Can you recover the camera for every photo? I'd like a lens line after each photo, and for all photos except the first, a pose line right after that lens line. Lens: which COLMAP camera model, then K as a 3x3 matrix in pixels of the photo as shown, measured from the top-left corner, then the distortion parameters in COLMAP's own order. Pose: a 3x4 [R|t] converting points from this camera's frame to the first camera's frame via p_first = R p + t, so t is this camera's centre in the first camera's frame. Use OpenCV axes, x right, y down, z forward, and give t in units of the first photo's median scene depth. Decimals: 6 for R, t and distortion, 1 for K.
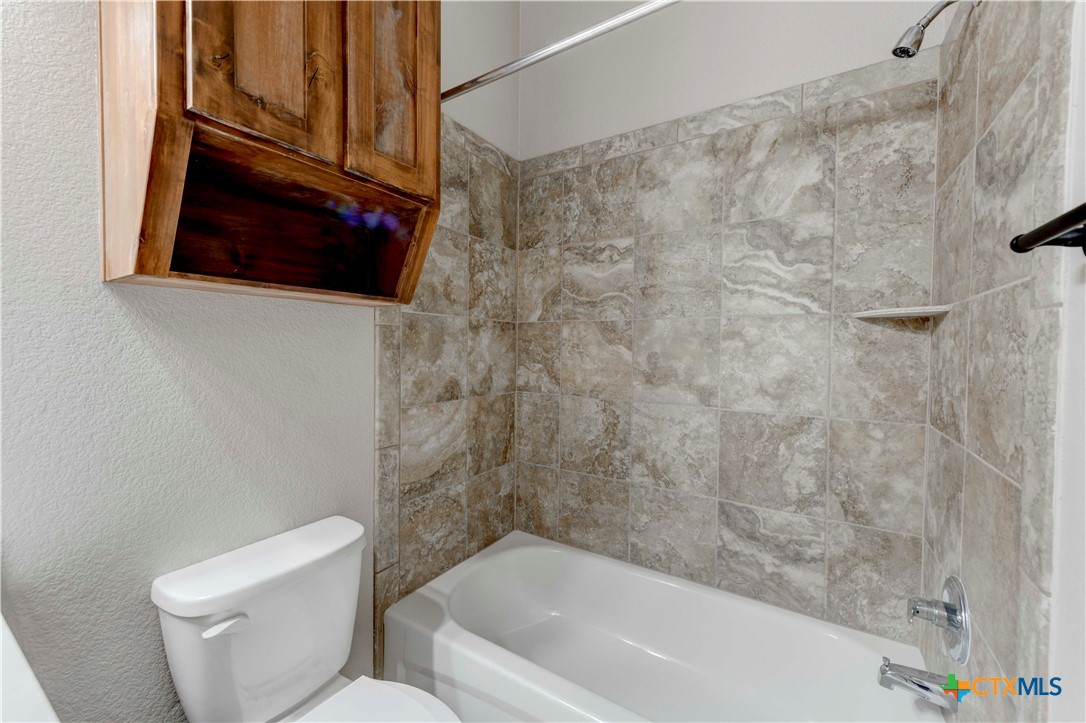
lens RADIAL K [[436.9, 0, 531.5], [0, 436.9, 361.3], [0, 0, 1]] dist [0.011032, -0.004652]
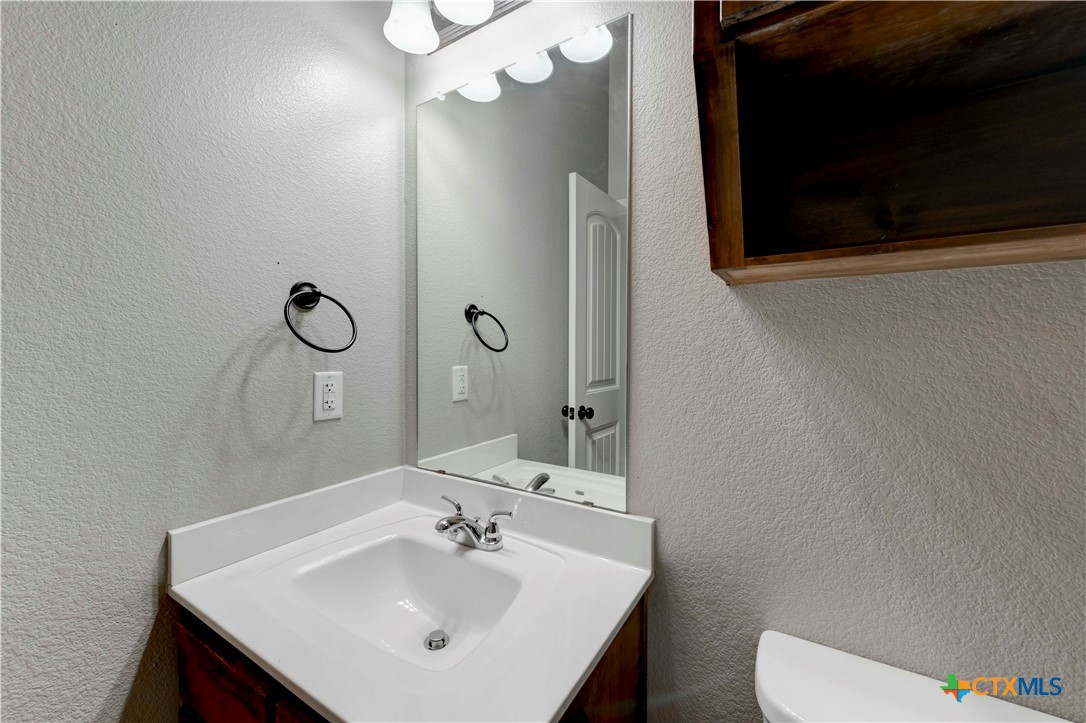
lens RADIAL K [[436.9, 0, 531.5], [0, 436.9, 361.3], [0, 0, 1]] dist [0.011032, -0.004652]
pose [[0.049723, 0.019688, -0.998569, -0.050659], [-0.034954, 0.999228, 0.017960, -0.020025], [0.998151, 0.034011, 0.050373, 0.535742]]
